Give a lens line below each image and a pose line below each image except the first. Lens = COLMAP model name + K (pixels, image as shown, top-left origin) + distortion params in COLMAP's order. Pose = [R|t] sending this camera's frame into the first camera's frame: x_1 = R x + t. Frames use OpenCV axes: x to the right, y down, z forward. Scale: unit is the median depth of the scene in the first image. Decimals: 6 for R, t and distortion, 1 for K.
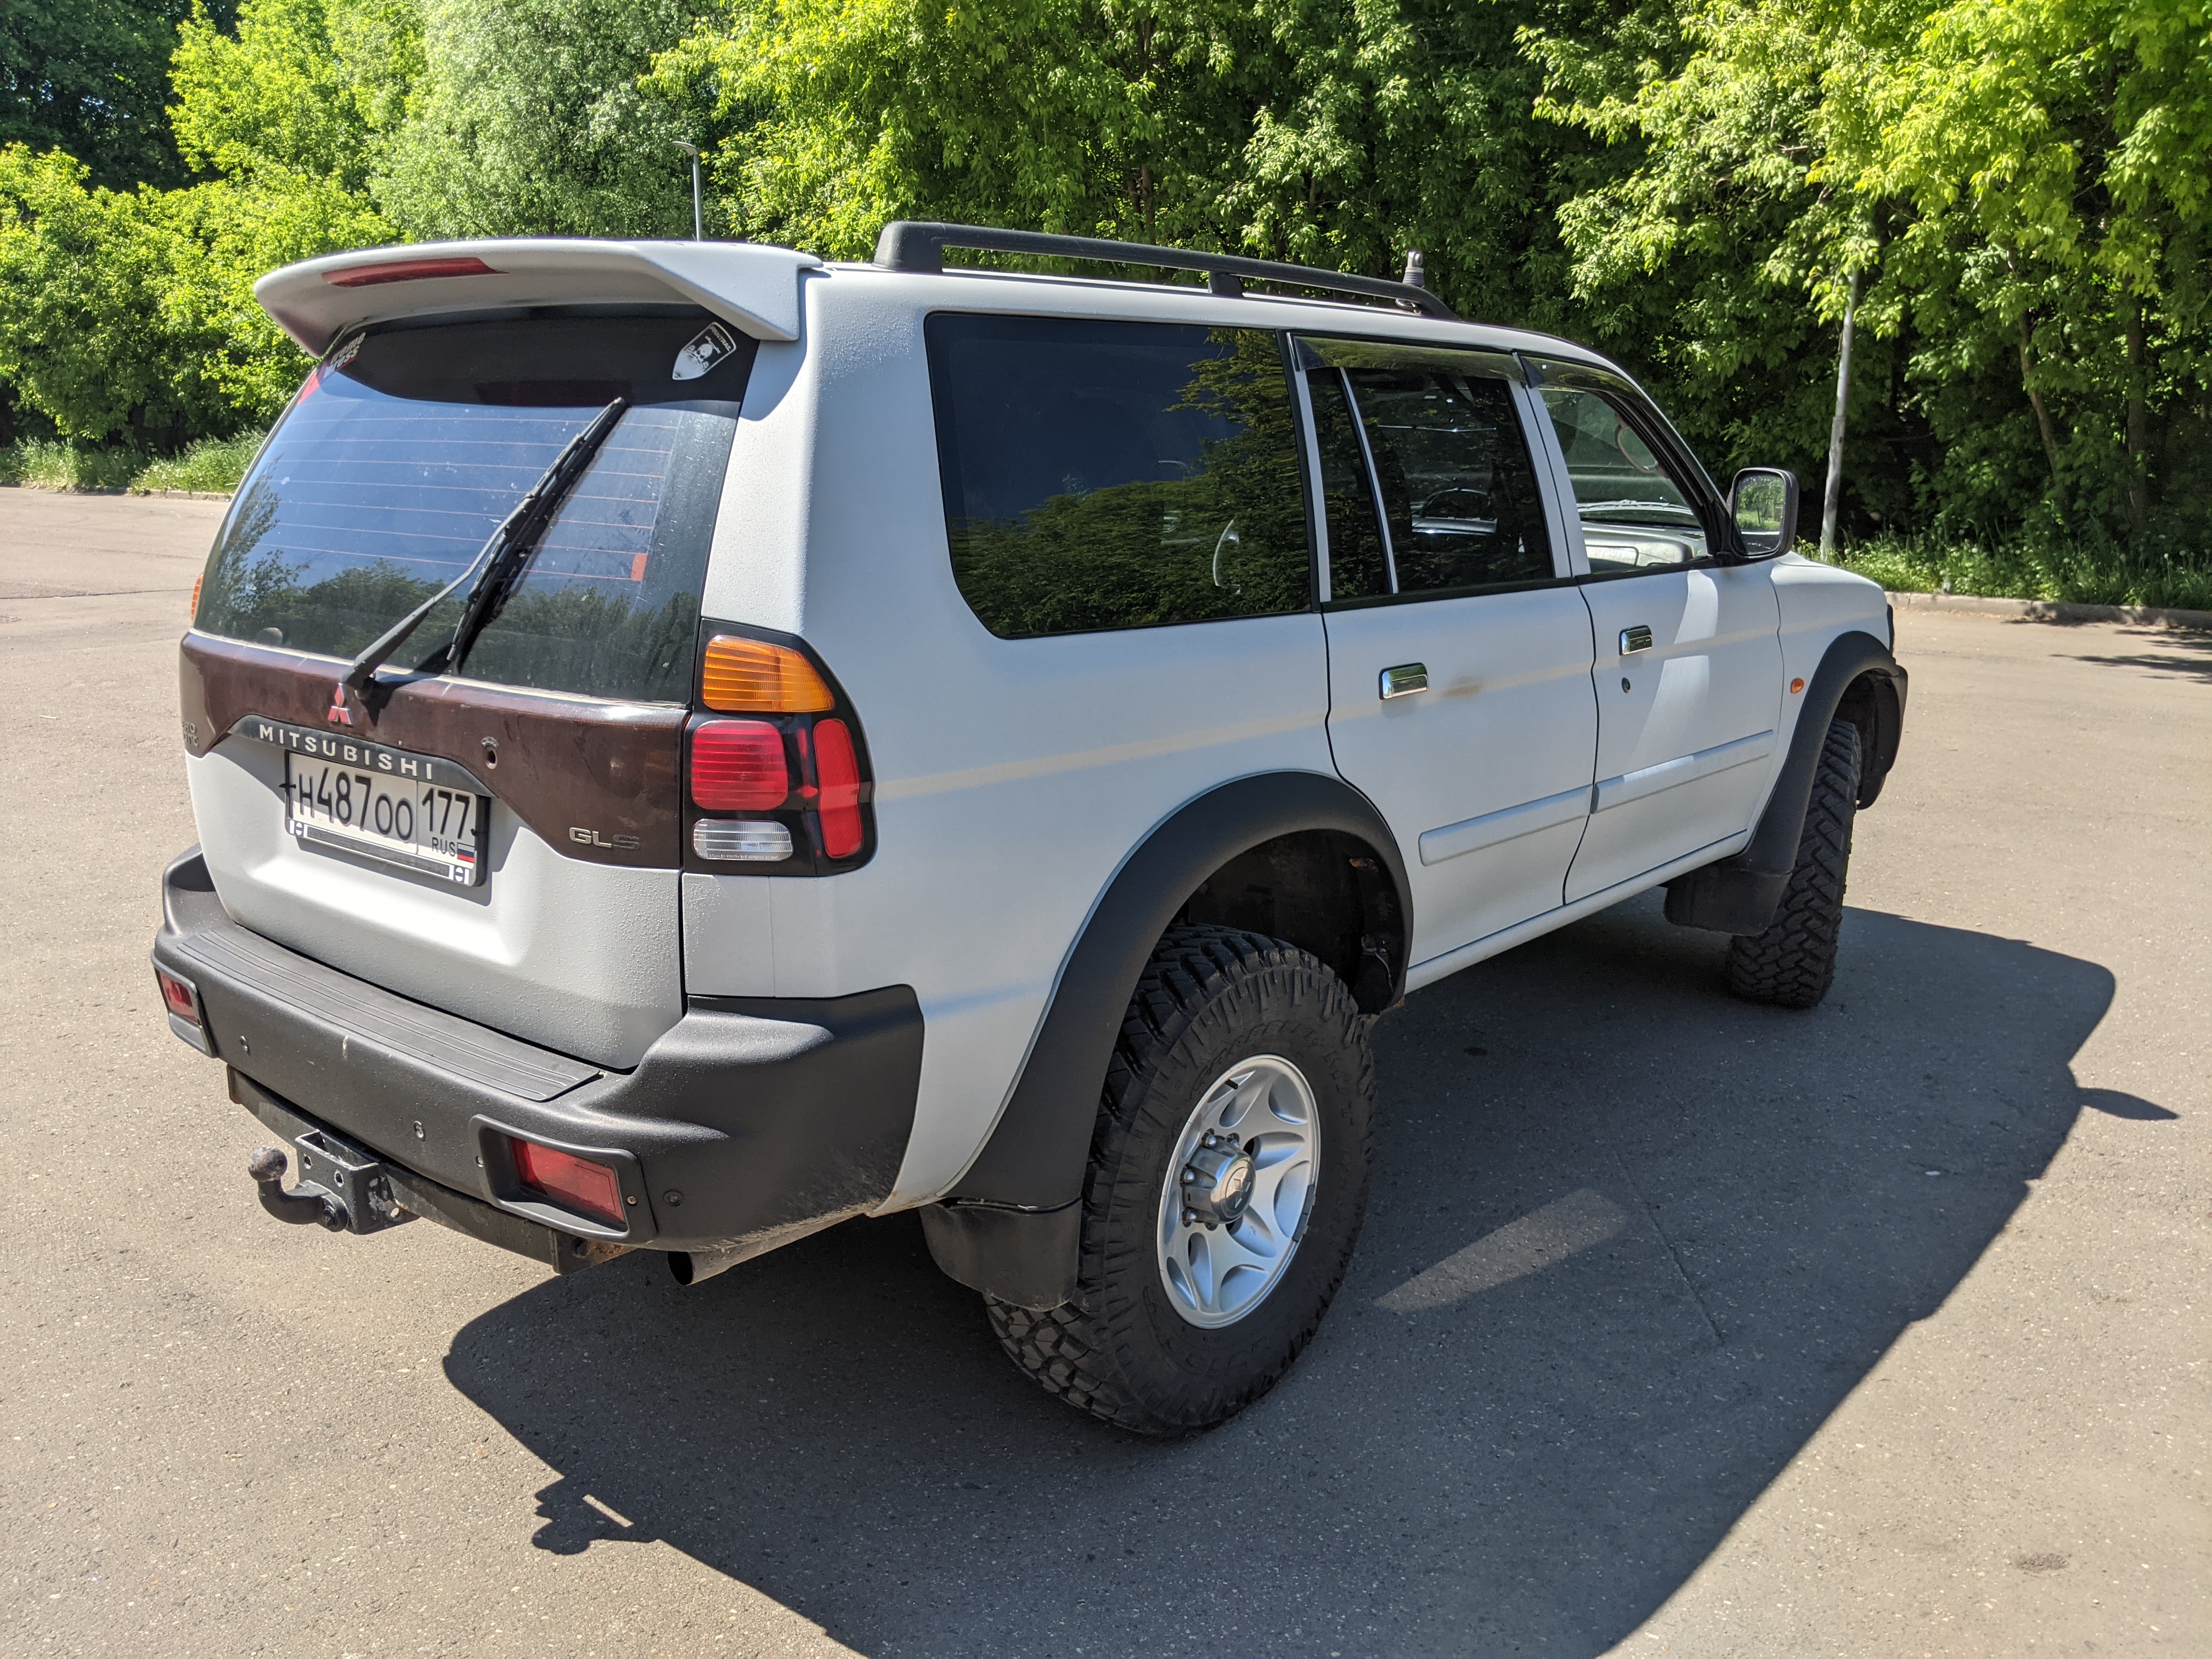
lens RADIAL K [[1781.6, 0, 1118.3], [0, 1781.6, 837.9], [0, 0, 1]] dist [-0.007110, -0.008373]
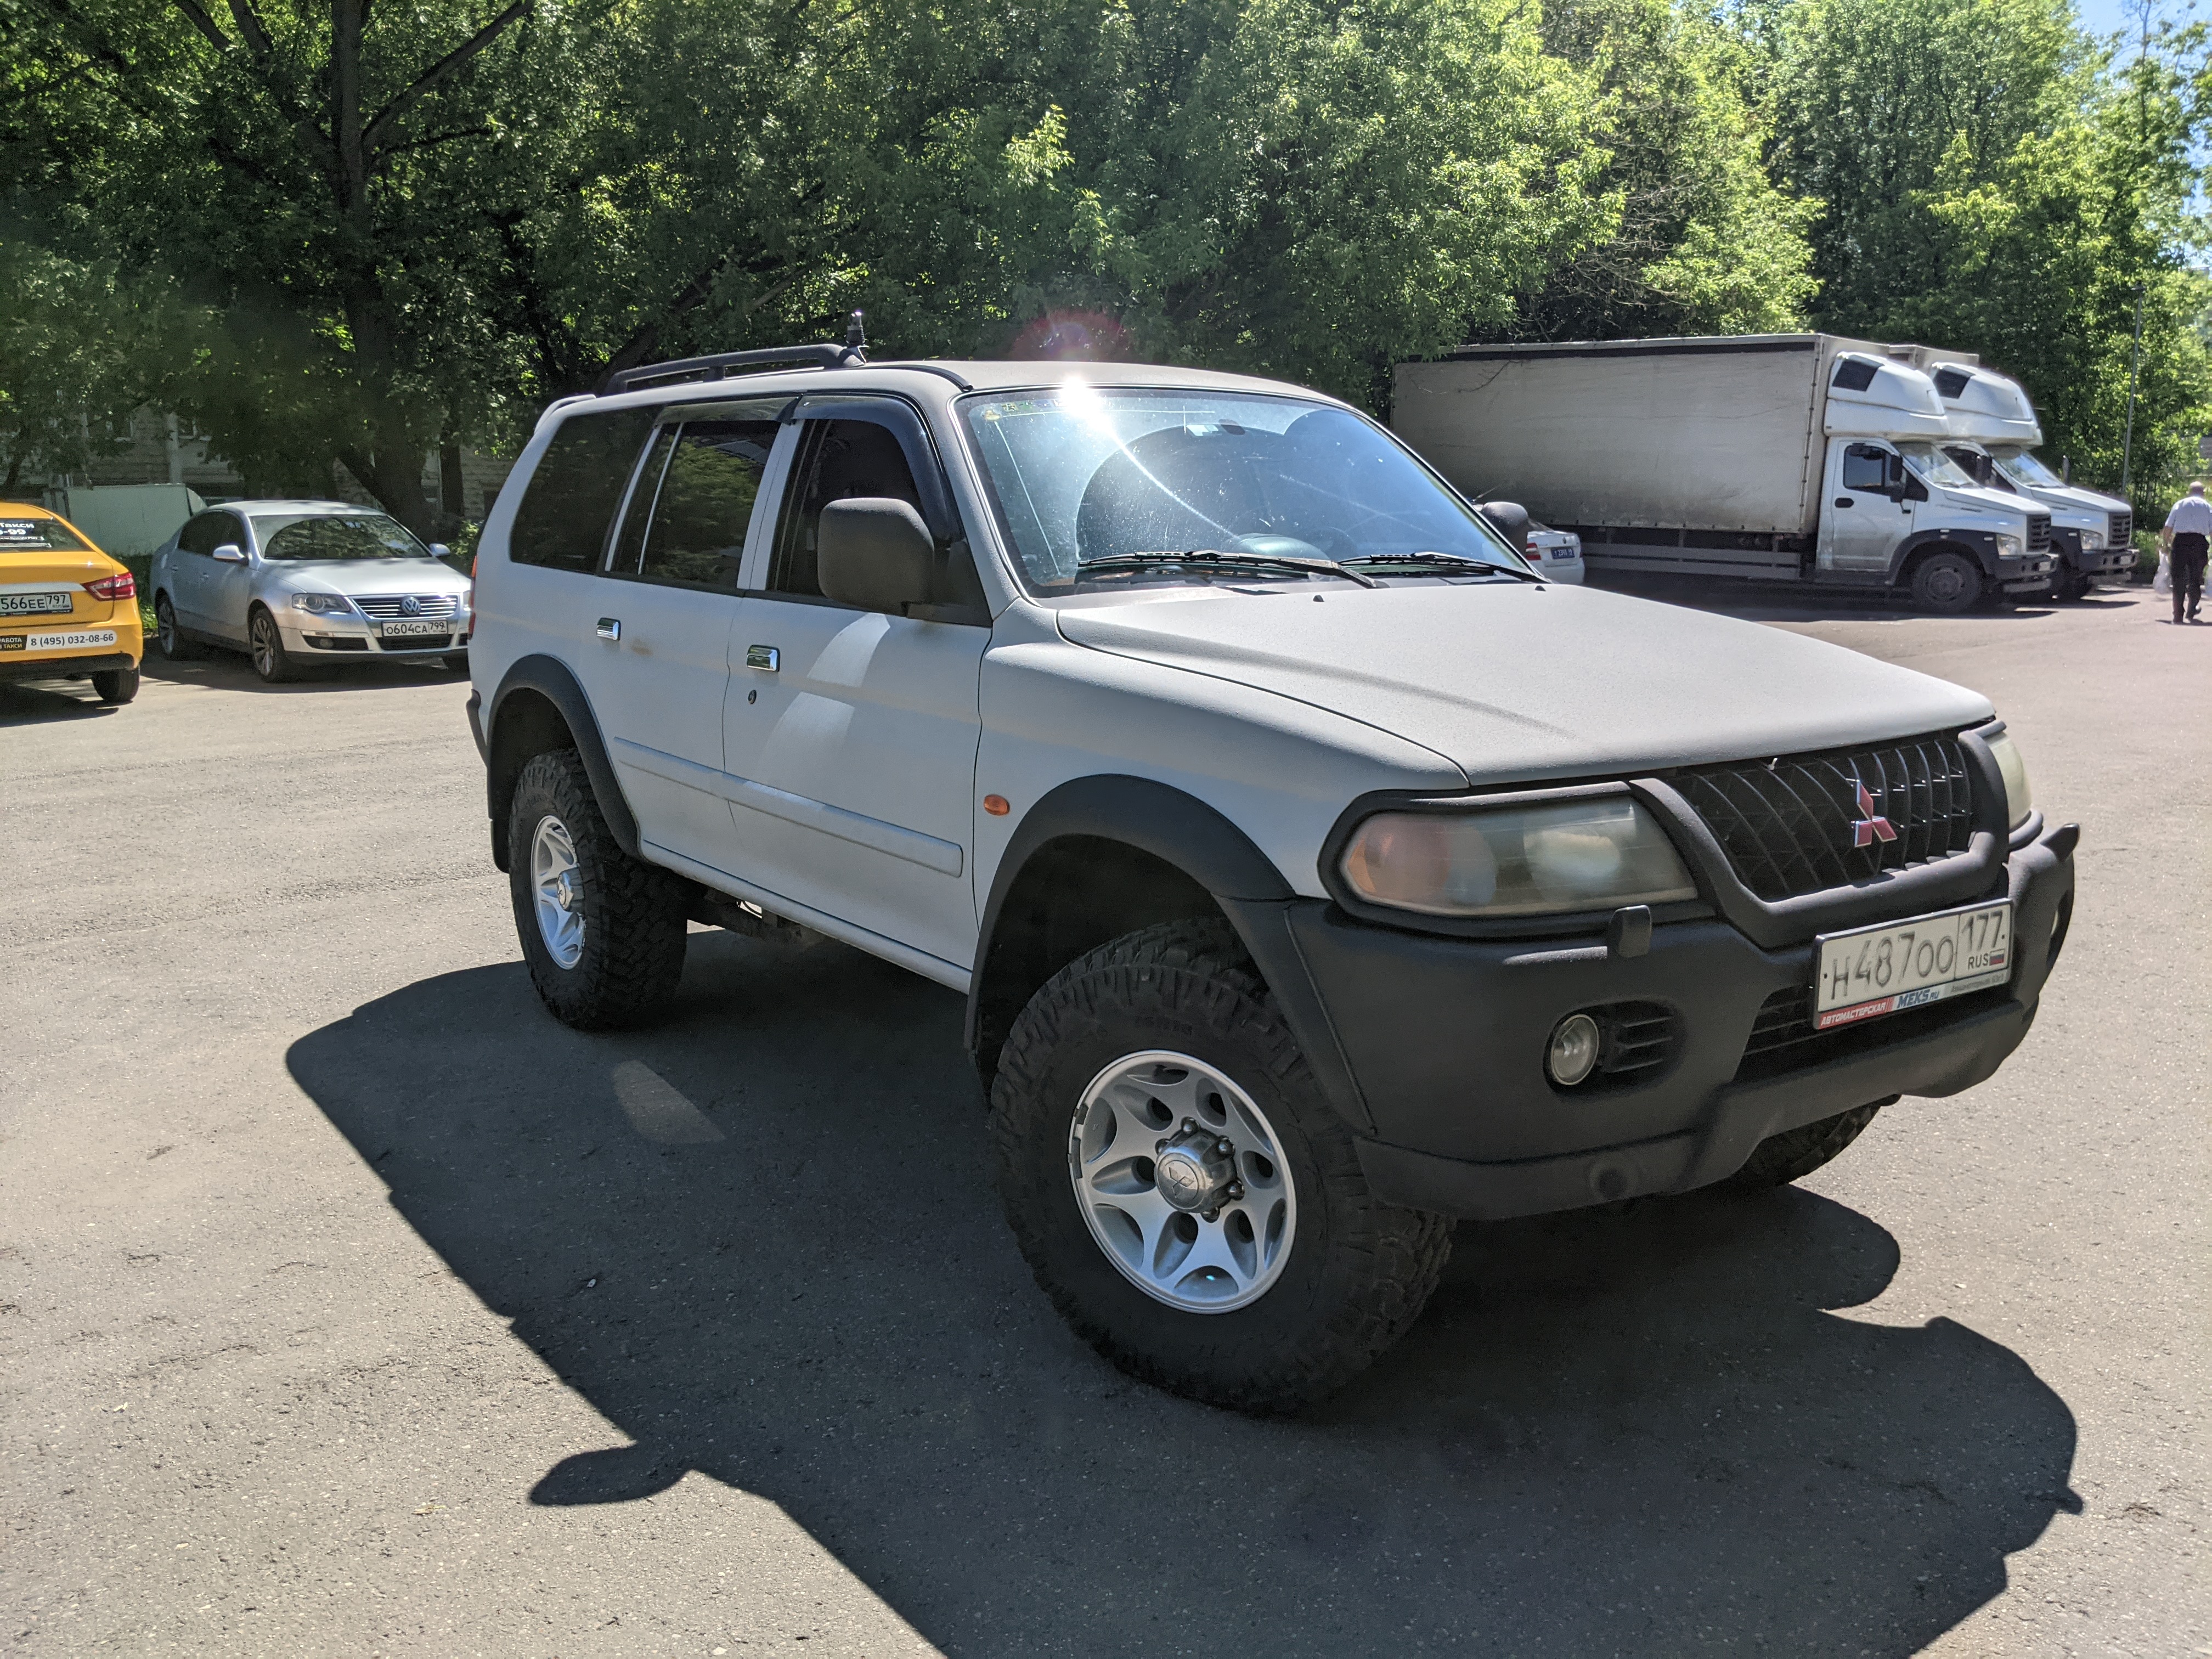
lens RADIAL K [[1821.0, 0, 1137.6], [0, 1821.0, 828.5], [0, 0, 1]] dist [0.037743, -0.054906]
pose [[-0.230271, 0.164726, -0.959083, 1.147015], [-0.227213, 0.949226, 0.217586, -0.266906], [0.946229, 0.268020, -0.181152, 1.269432]]
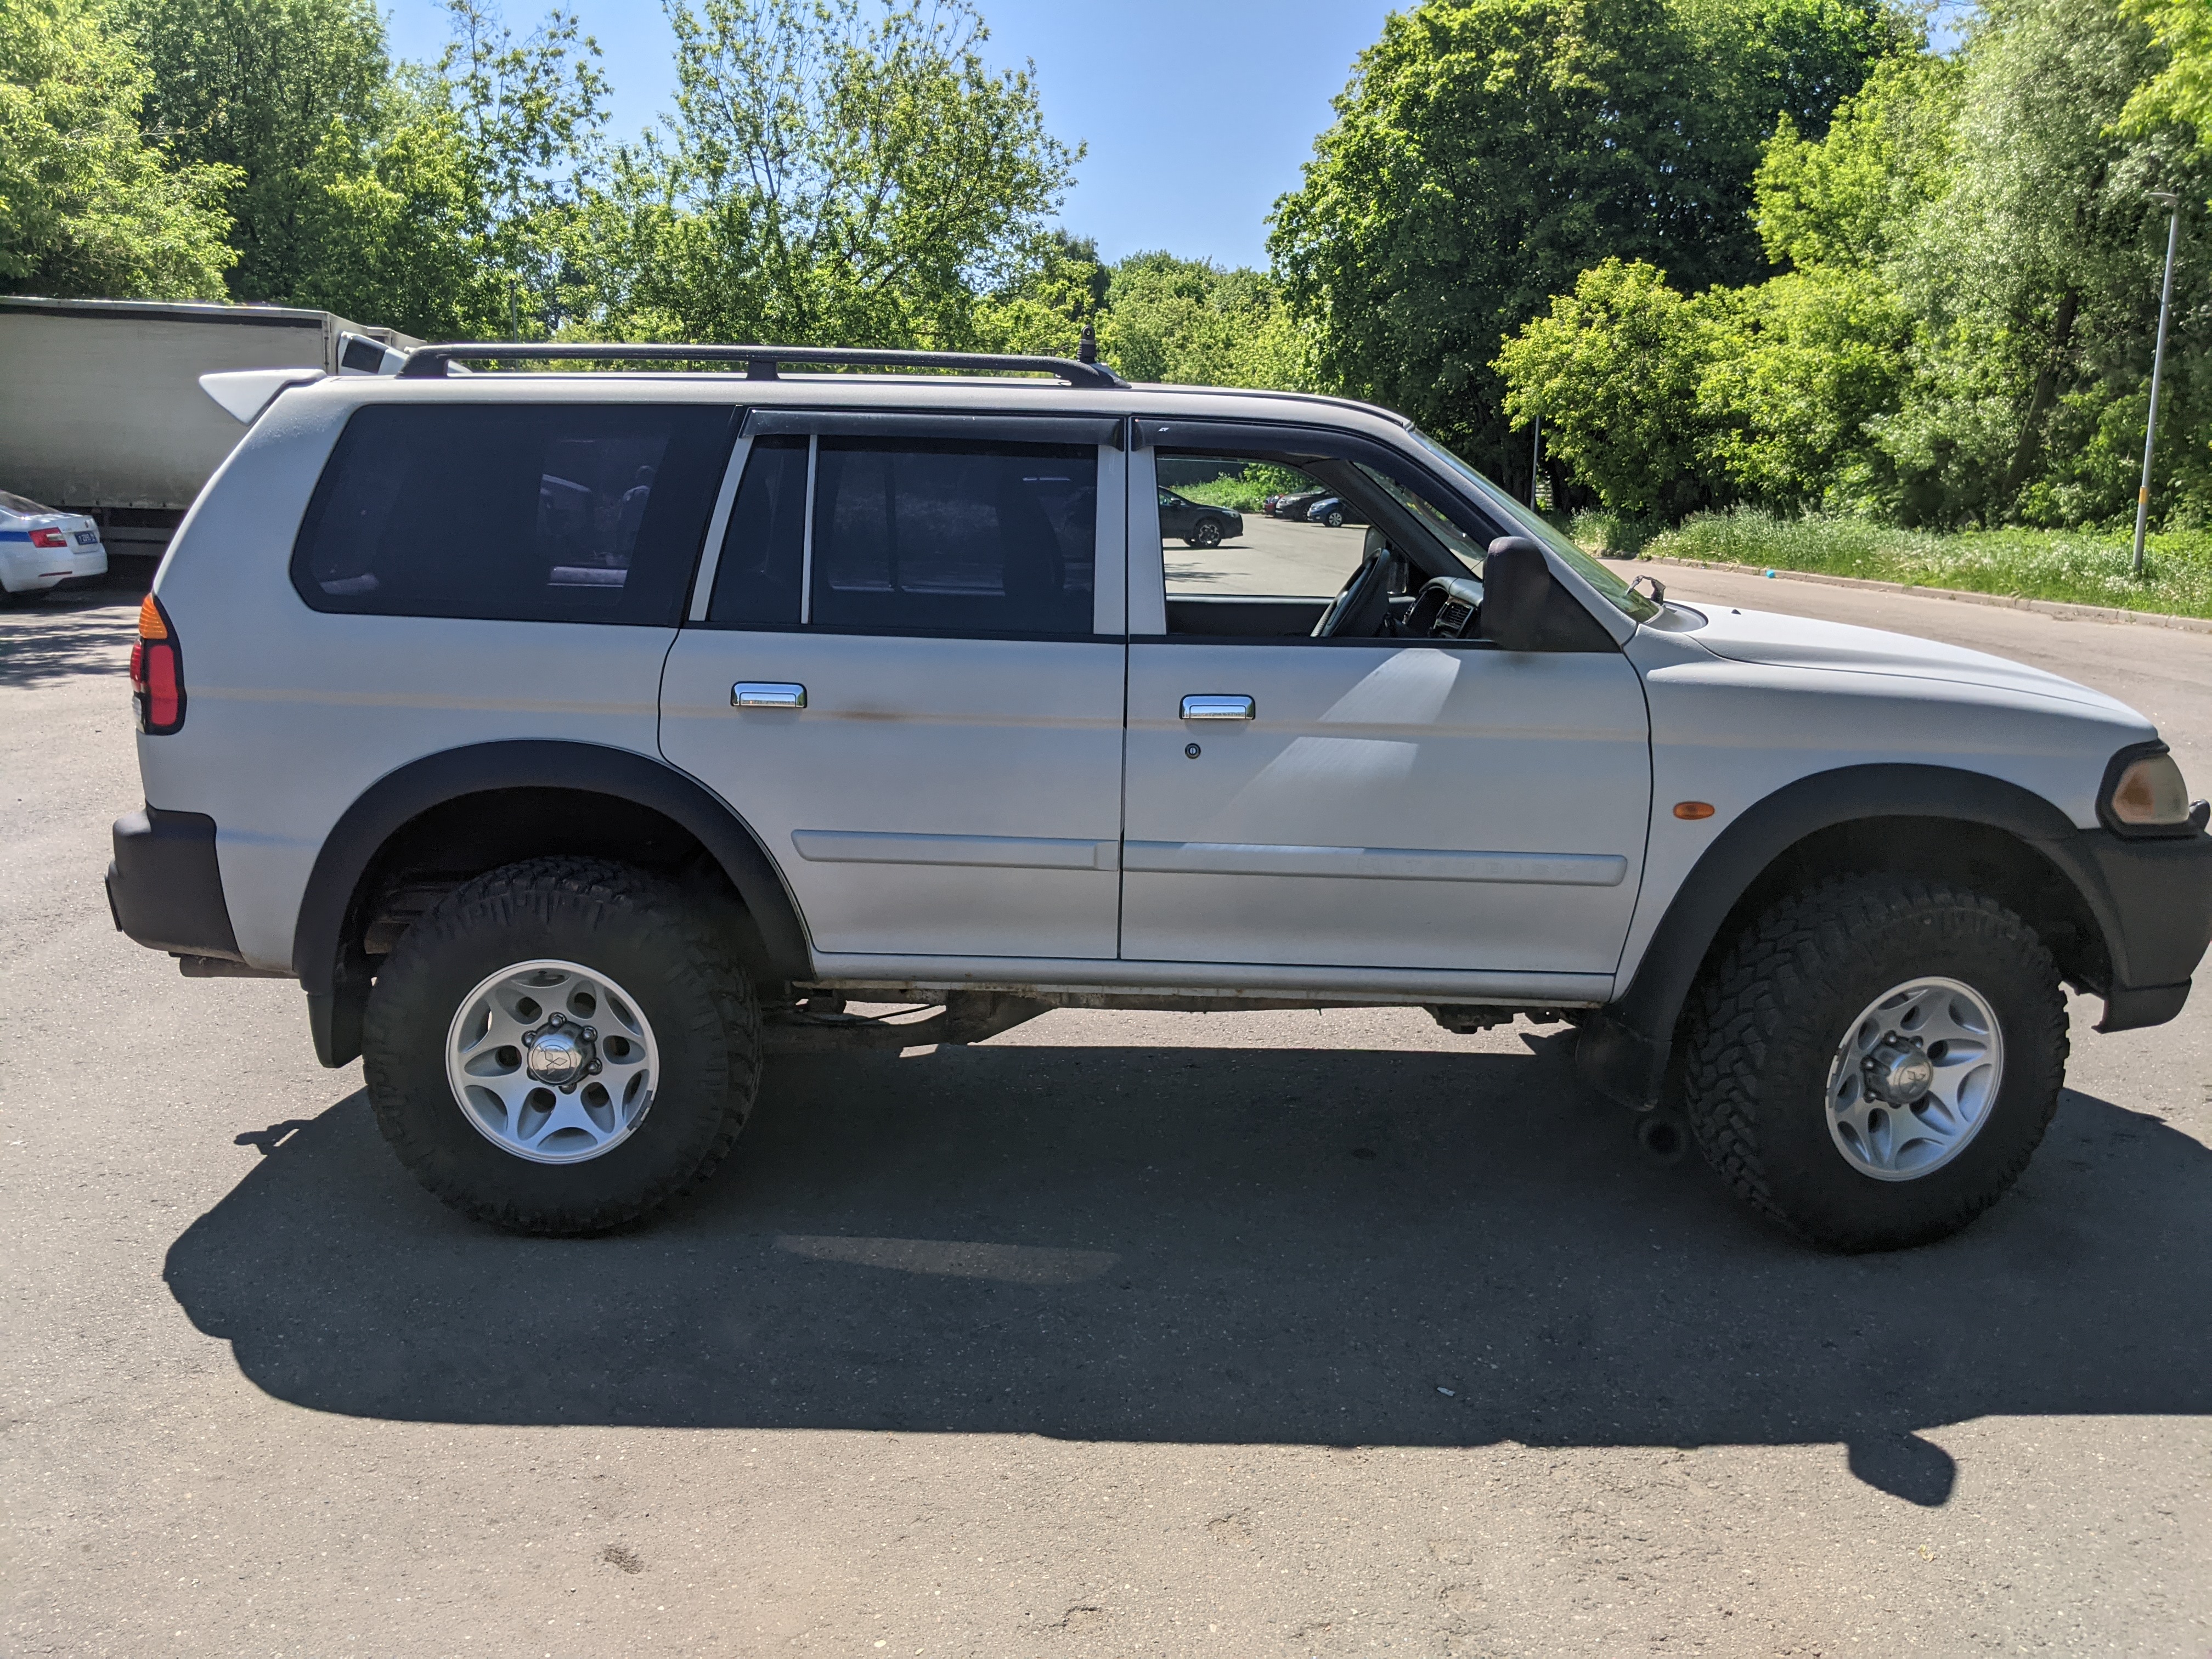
lens RADIAL K [[1781.6, 0, 1118.3], [0, 1781.6, 837.9], [0, 0, 1]] dist [-0.007110, -0.008373]
pose [[0.630719, 0.151974, -0.760985, 0.882382], [-0.183892, 0.981975, 0.043694, -0.064860], [0.753908, 0.112380, 0.647297, 0.305555]]
